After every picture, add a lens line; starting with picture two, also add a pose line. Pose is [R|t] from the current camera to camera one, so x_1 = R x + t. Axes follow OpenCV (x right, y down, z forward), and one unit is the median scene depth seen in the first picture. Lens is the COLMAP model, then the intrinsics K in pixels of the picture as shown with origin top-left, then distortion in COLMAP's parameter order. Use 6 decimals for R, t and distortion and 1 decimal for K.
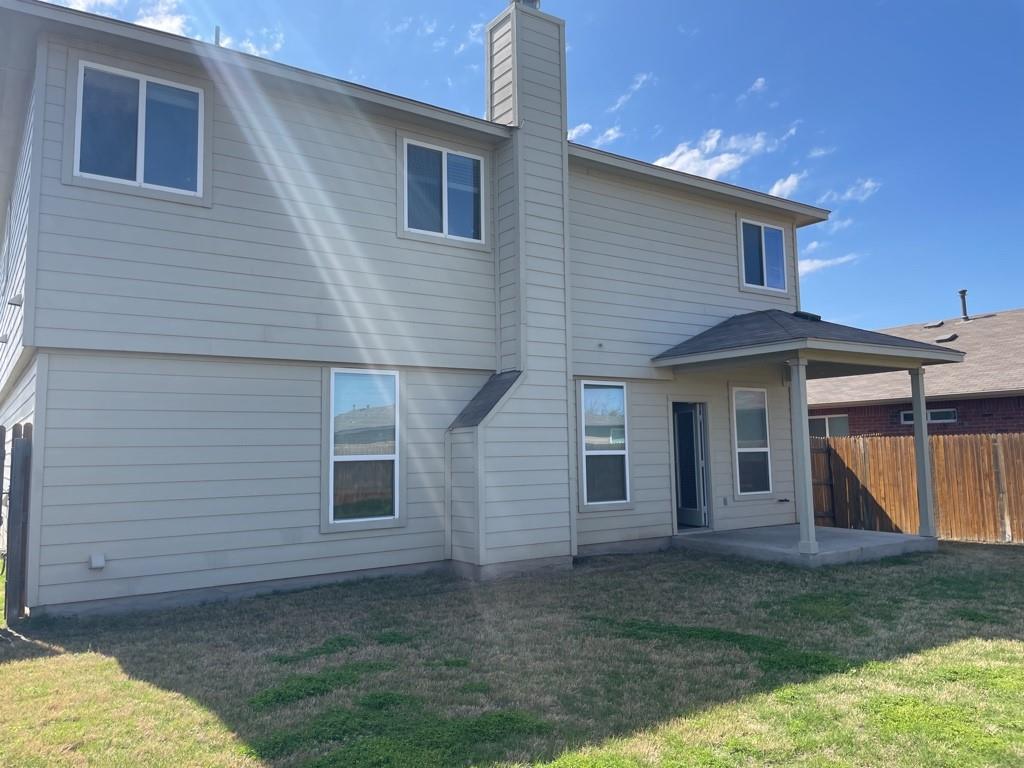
lens RADIAL K [[778.4, 0, 511.1], [0, 778.4, 374.5], [0, 0, 1]] dist [0.097439, -0.136642]
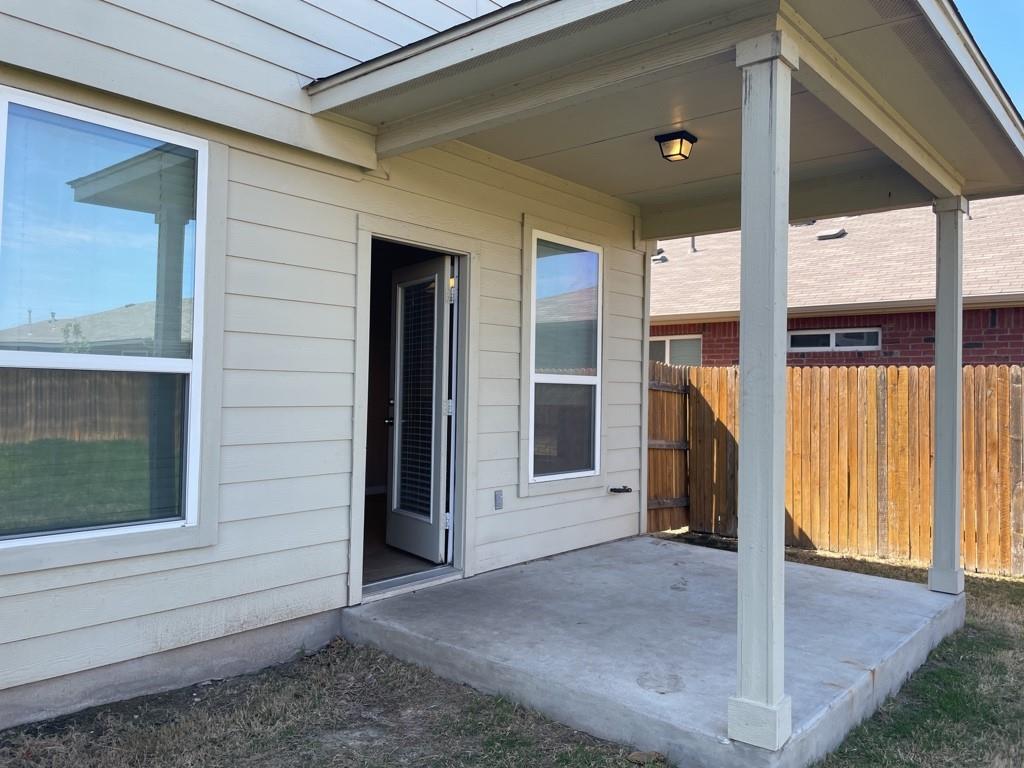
lens RADIAL K [[778.4, 0, 511.1], [0, 778.4, 374.5], [0, 0, 1]] dist [0.097439, -0.136642]
pose [[0.966165, 0.041889, 0.254502, 0.166981], [-0.061361, 0.995724, 0.069056, 0.065390], [-0.250521, -0.082336, 0.964604, 0.589384]]
